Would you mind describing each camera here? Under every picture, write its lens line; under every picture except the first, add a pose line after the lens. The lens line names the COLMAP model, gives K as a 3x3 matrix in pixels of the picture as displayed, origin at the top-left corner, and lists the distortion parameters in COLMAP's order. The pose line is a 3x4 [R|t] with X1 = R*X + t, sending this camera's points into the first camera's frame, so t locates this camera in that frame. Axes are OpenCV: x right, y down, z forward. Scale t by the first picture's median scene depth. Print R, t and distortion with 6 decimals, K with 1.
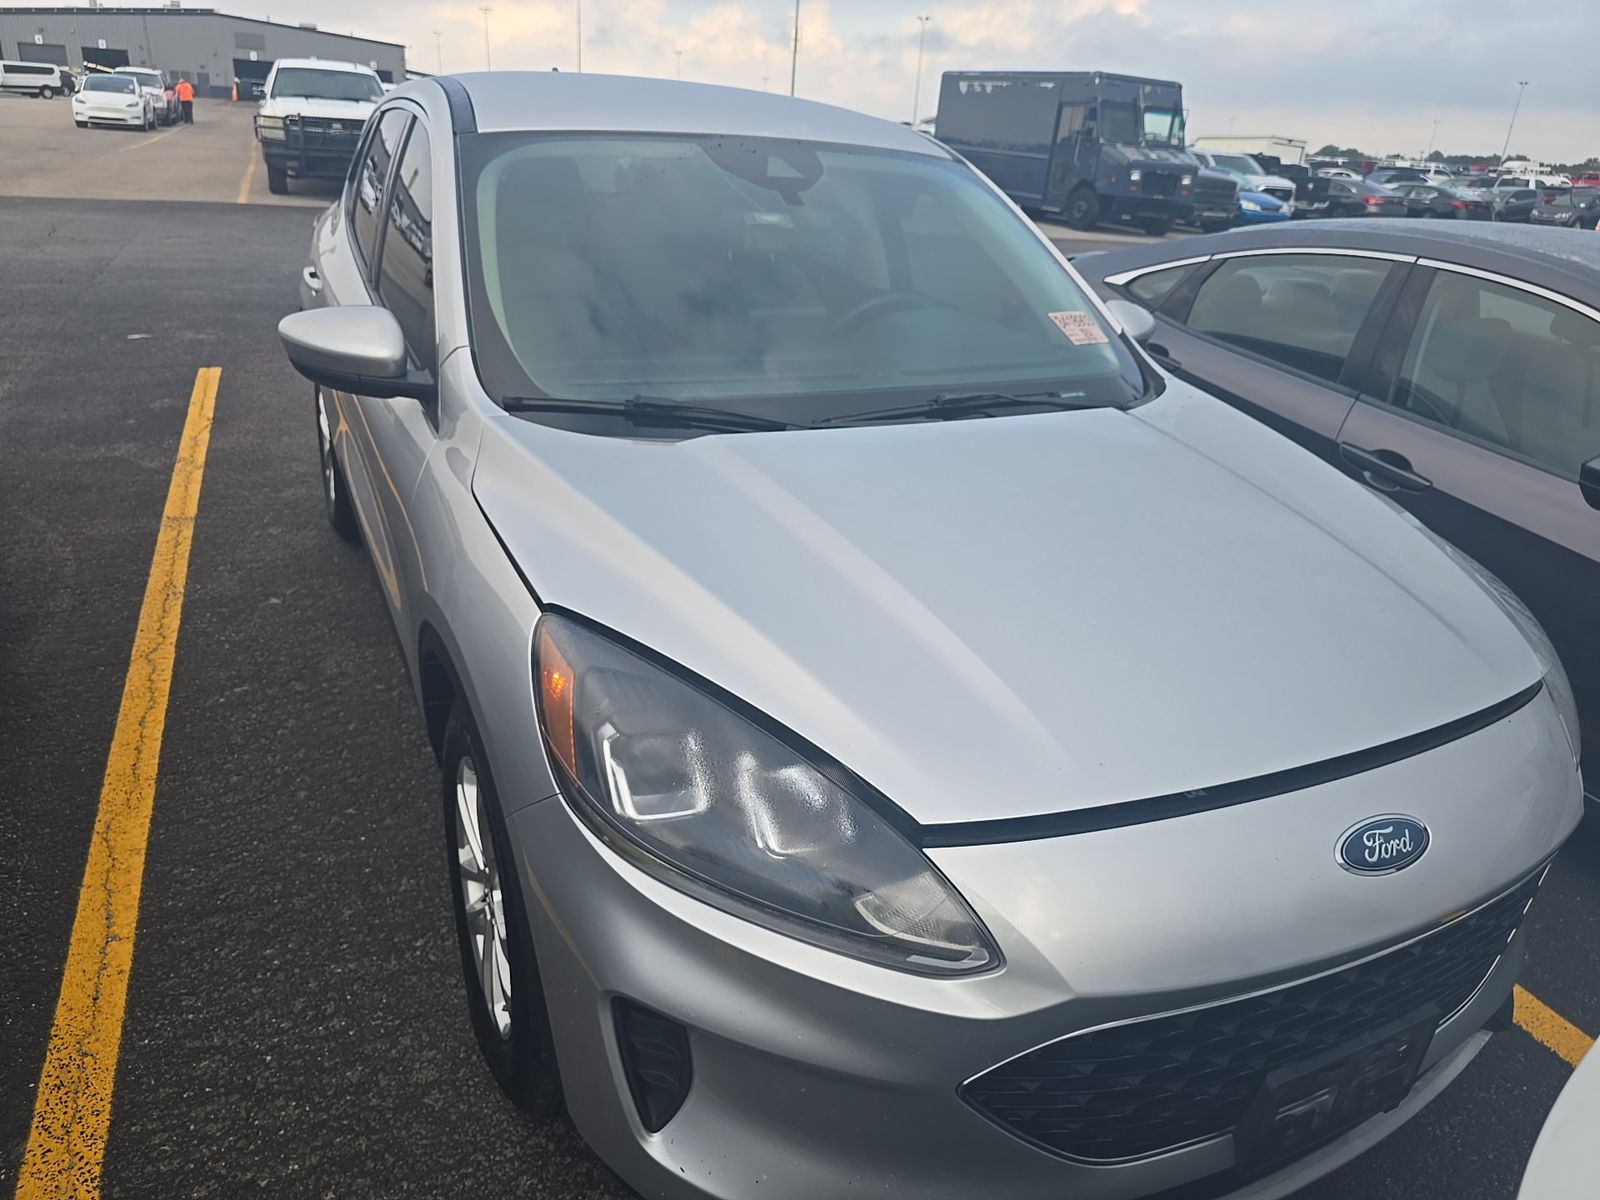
lens RADIAL K [[1110.4, 0, 797.8], [0, 1110.4, 602.5], [0, 0, 1]] dist [0.033764, -0.026430]
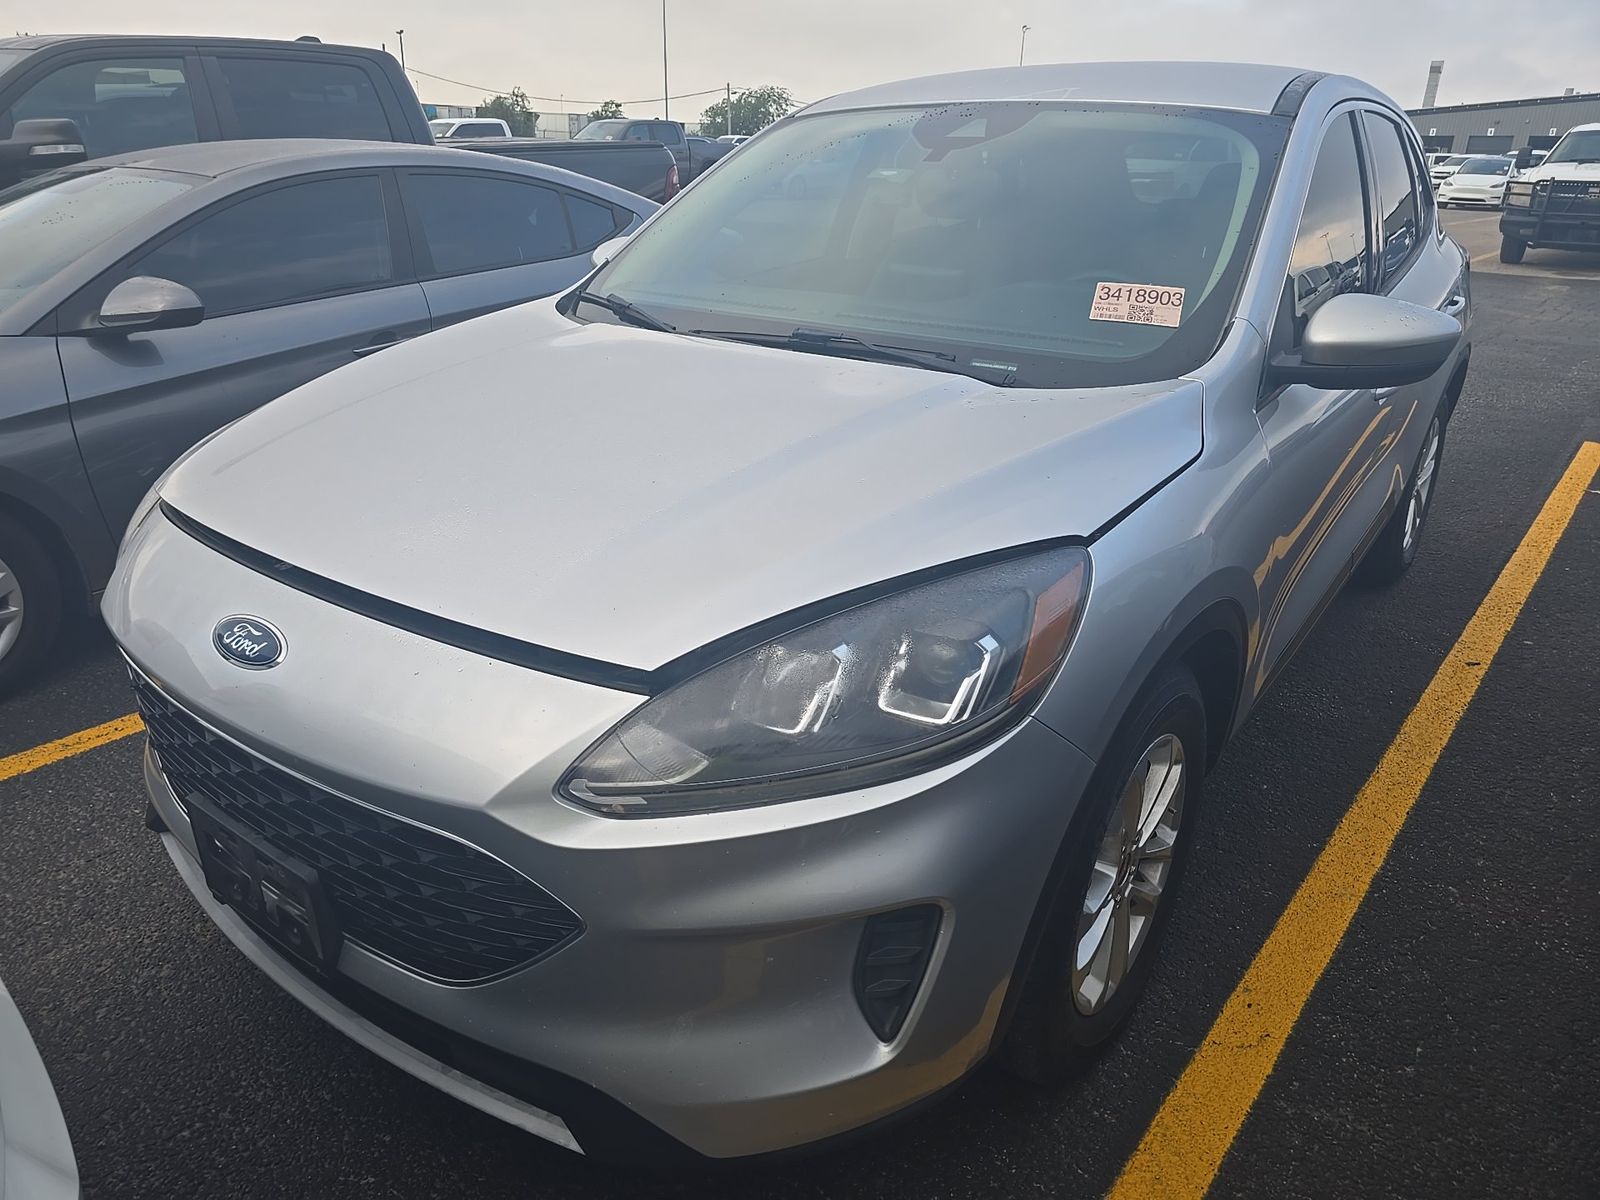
lens RADIAL K [[1110.4, 0, 796.7], [0, 1110.4, 601.2], [0, 0, 1]] dist [0.033764, -0.026430]
pose [[0.432109, 0.285818, -0.855330, 0.948703], [-0.349510, 0.927398, 0.133329, -0.084268], [0.831339, 0.241334, 0.500633, 0.509391]]
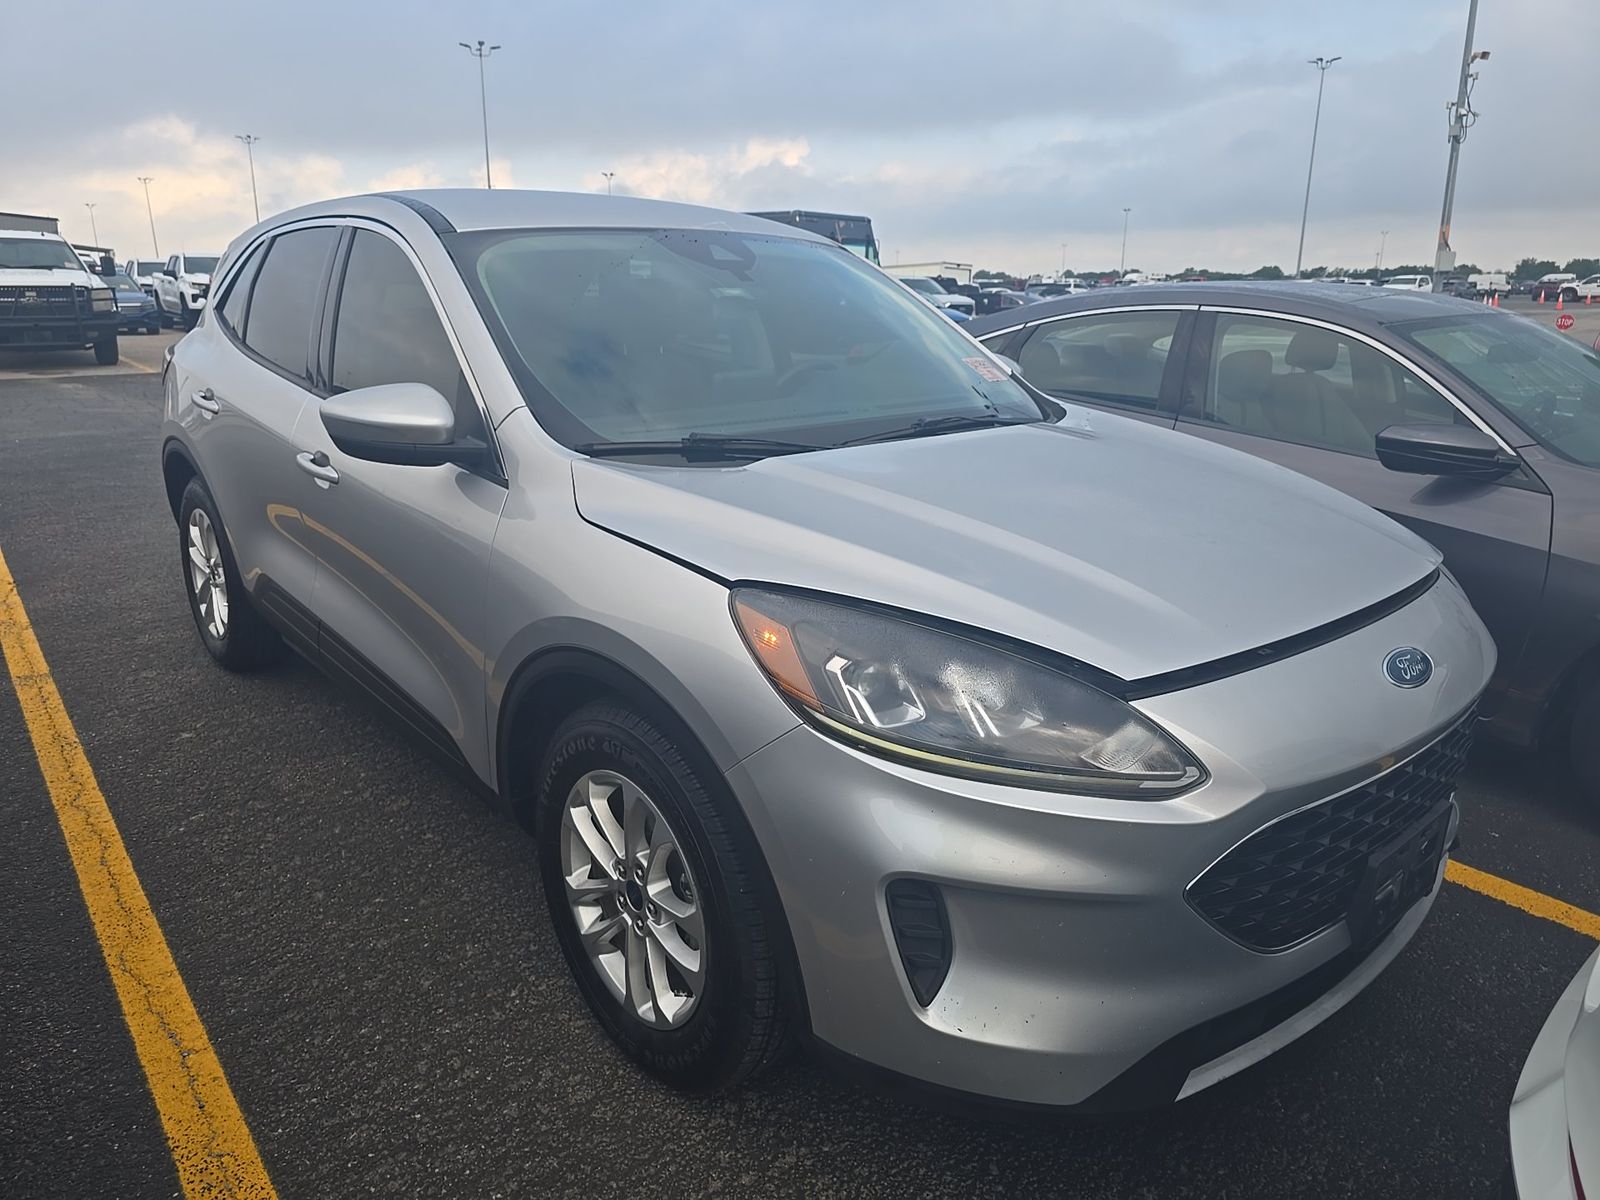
lens RADIAL K [[1110.4, 0, 801.3], [0, 1110.4, 600.6], [0, 0, 1]] dist [0.033764, -0.026430]
pose [[0.962391, -0.125035, 0.241186, -0.275010], [0.152646, 0.983275, -0.099347, 0.091268], [-0.224730, 0.132427, 0.965381, -0.076463]]
